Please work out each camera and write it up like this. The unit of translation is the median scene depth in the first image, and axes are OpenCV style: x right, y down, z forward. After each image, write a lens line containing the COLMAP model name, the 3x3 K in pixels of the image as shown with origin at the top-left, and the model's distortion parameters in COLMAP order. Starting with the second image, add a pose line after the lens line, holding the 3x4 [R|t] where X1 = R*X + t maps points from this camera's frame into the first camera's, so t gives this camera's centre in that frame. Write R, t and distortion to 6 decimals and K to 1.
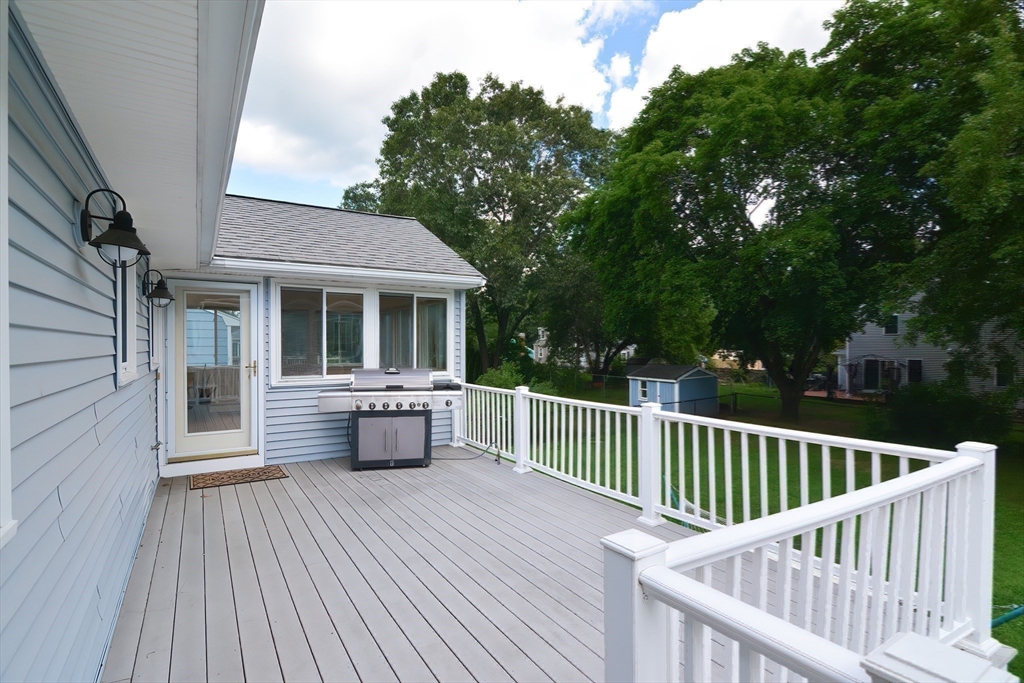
lens RADIAL K [[515.2, 0, 511.6], [0, 515.2, 344.5], [0, 0, 1]] dist [-0.001650, -0.000404]
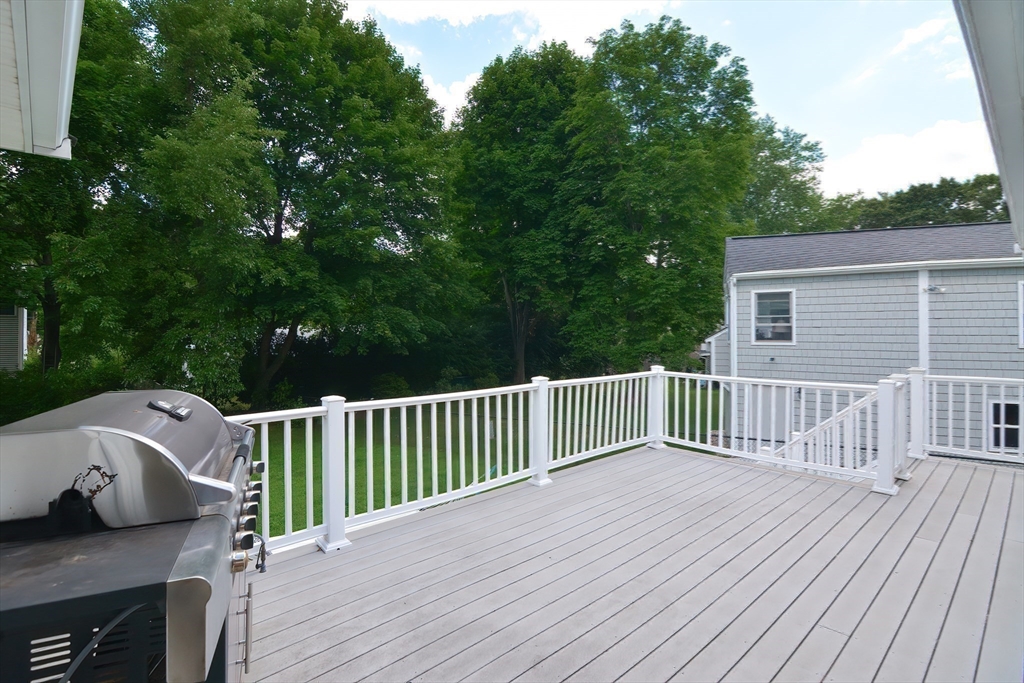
lens RADIAL K [[515.2, 0, 514.3], [0, 515.2, 338.1], [0, 0, 1]] dist [-0.001650, -0.000404]
pose [[-0.222569, -0.019491, 0.974722, -0.765257], [-0.003852, 0.999810, 0.019113, 0.012572], [-0.974909, 0.000499, -0.222602, 1.261402]]
